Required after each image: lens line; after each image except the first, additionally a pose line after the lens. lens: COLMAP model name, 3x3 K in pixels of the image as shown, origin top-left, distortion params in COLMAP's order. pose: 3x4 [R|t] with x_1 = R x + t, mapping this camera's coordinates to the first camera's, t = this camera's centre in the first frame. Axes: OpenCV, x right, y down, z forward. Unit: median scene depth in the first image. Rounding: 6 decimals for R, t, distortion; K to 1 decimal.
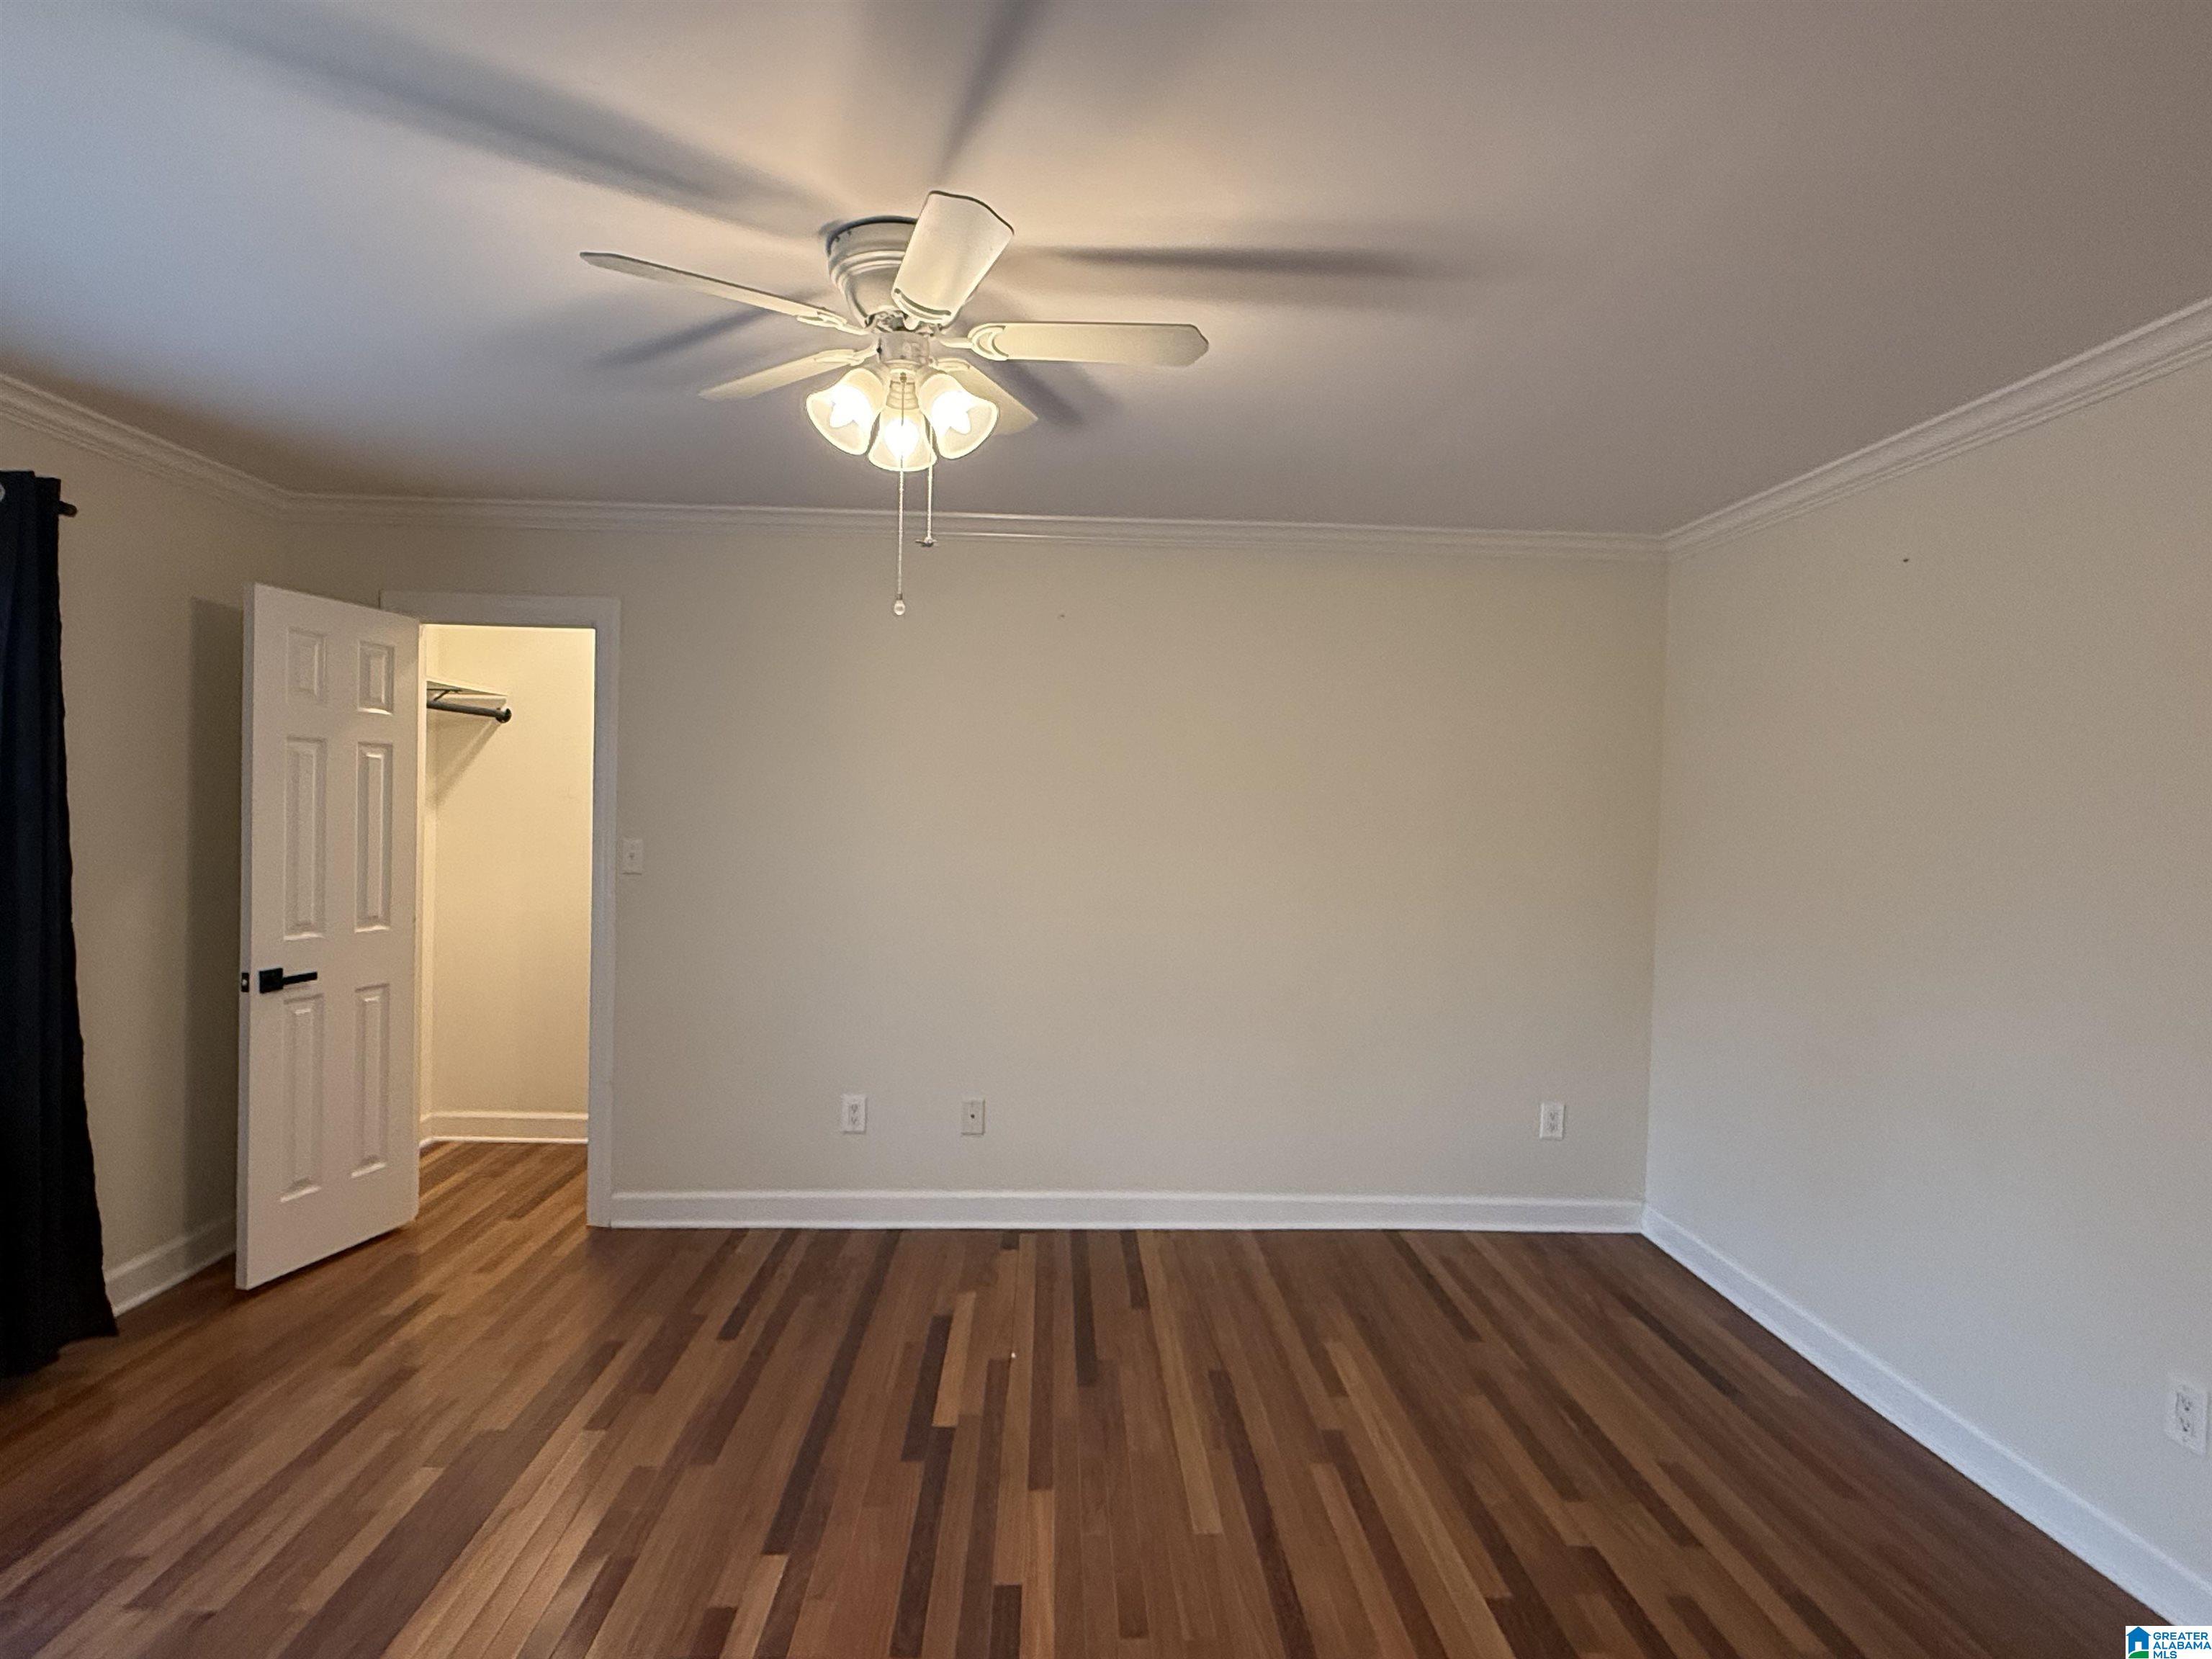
lens RADIAL K [[1200.7, 0, 1106.0], [0, 1200.7, 829.5], [0, 0, 1]] dist [0.001873, 0.000779]
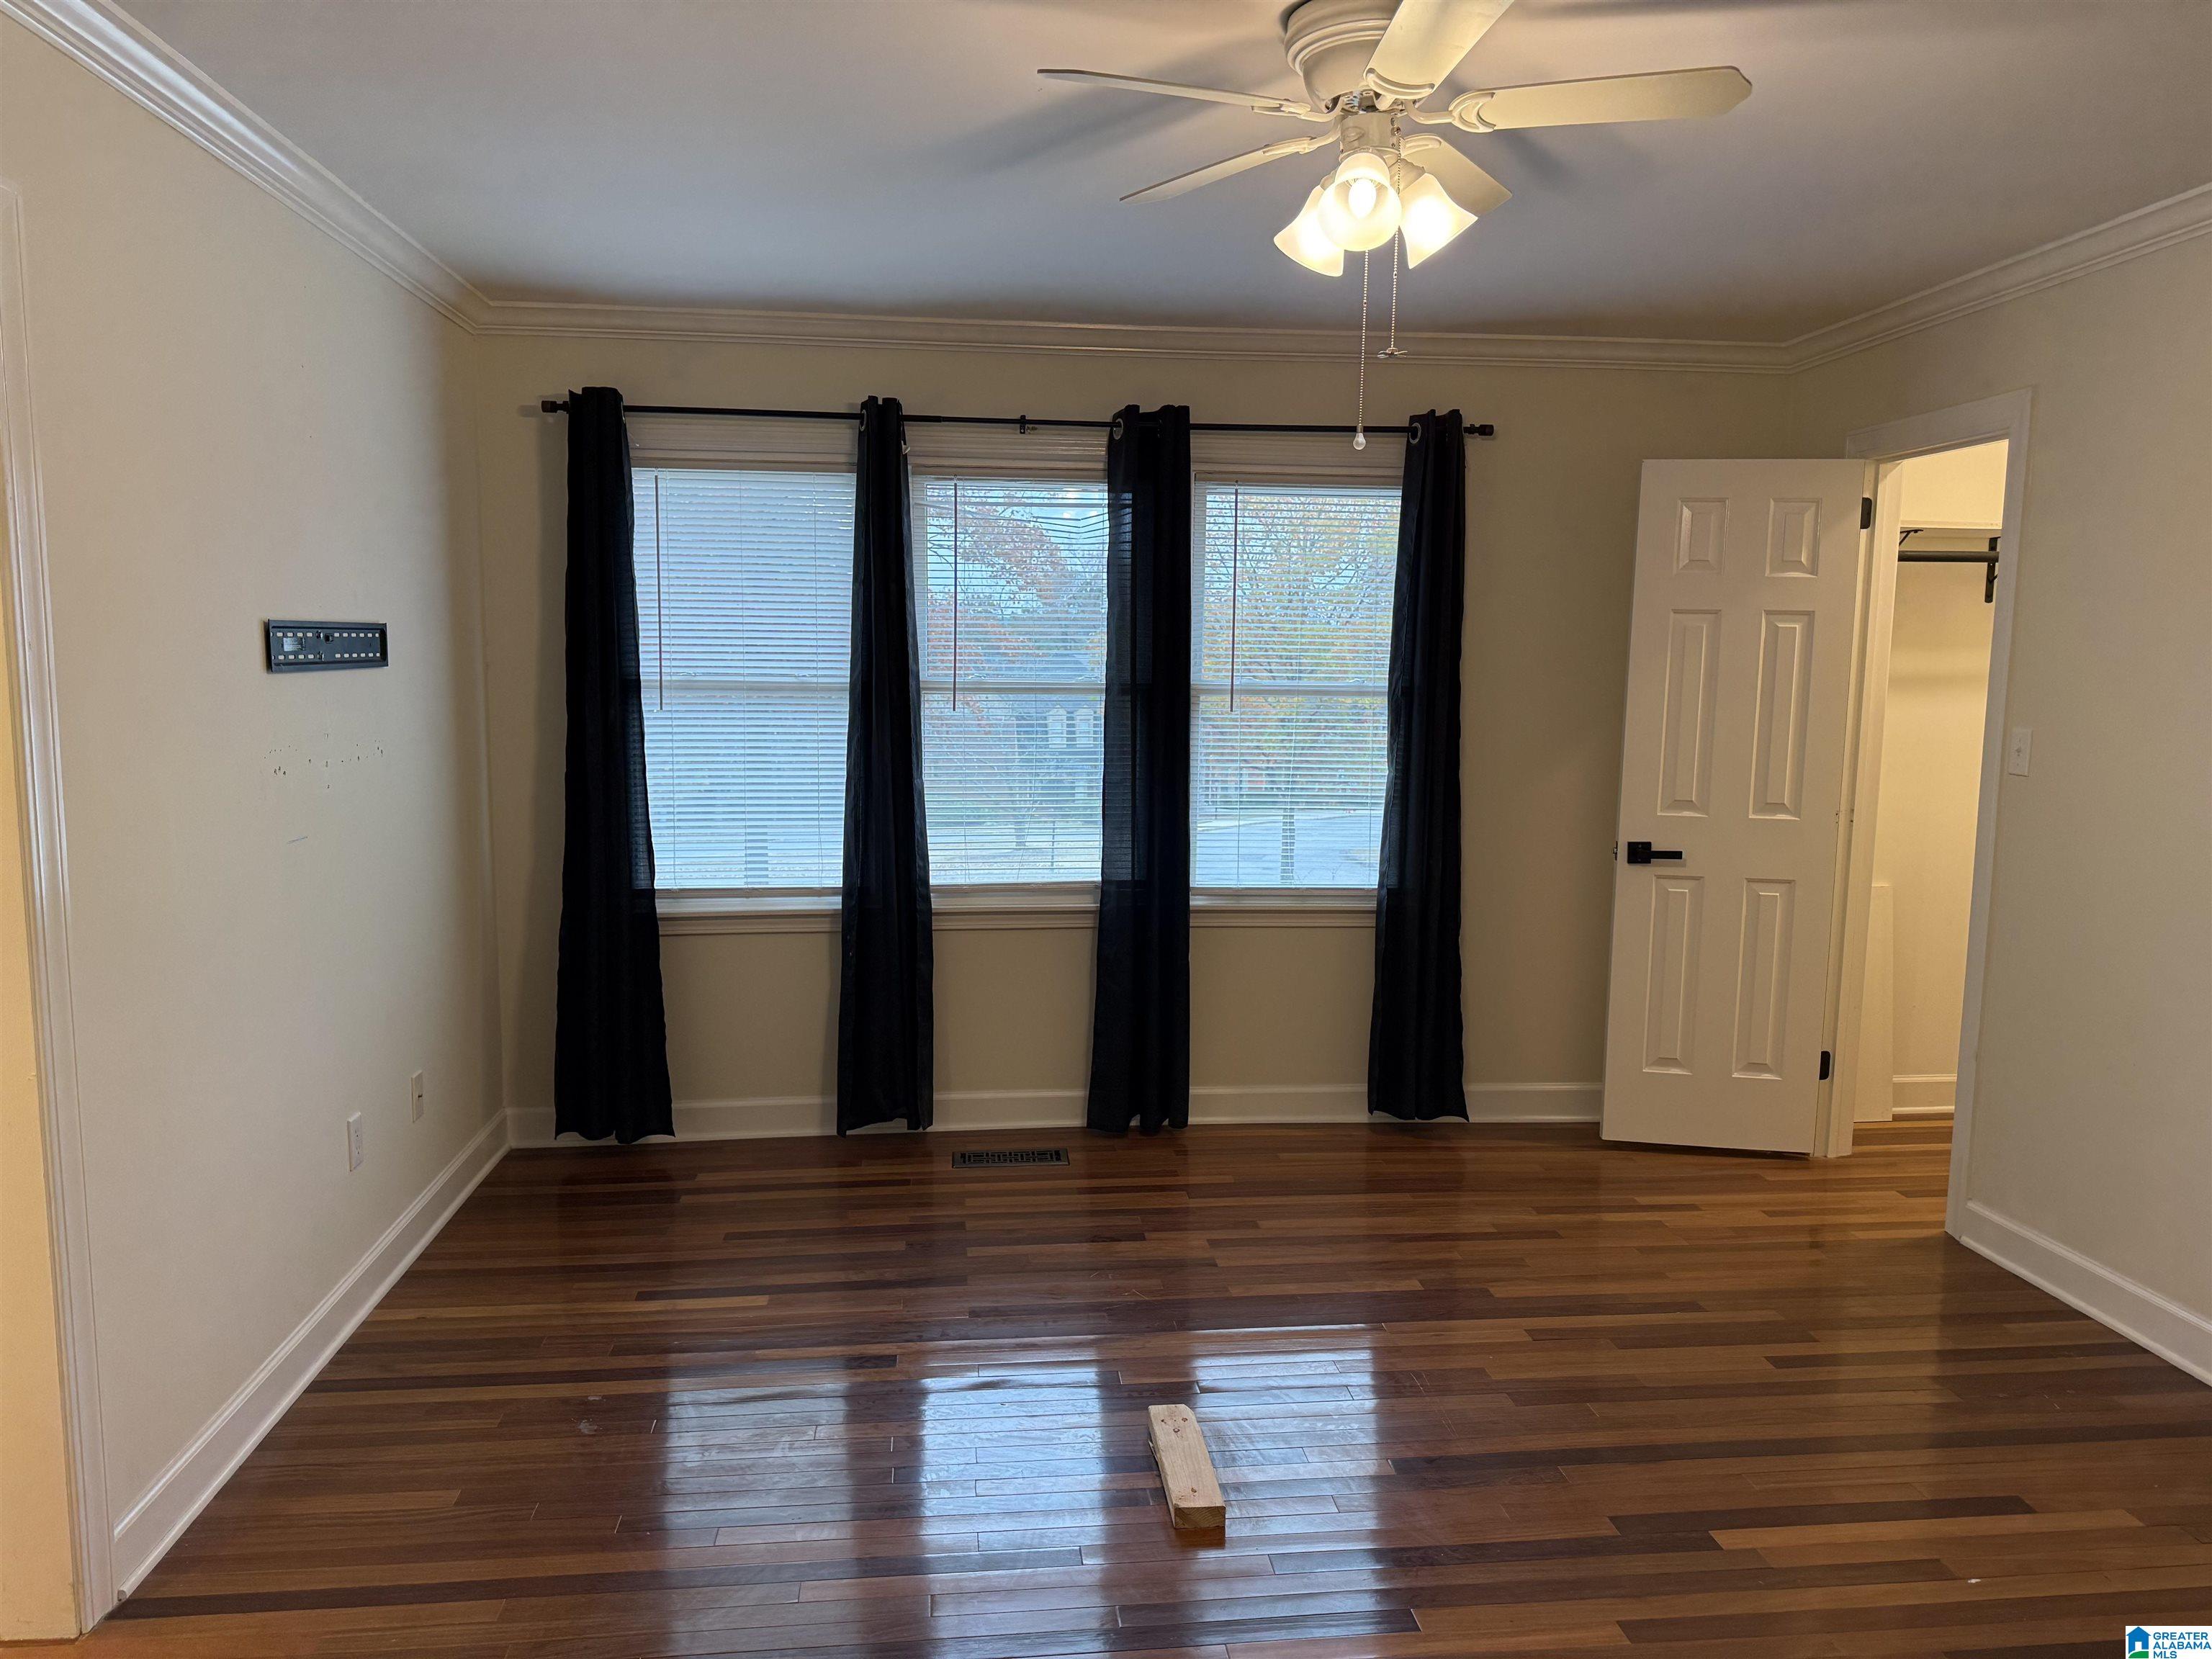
lens RADIAL K [[1574.3, 0, 1106.0], [0, 1574.3, 829.5], [0, 0, 1]] dist [0.036898, -0.048078]
pose [[0.063802, 0.091266, -0.993781, 0.596653], [-0.027483, 0.995592, 0.089668, -0.001948], [0.997584, 0.021591, 0.066029, 0.449544]]
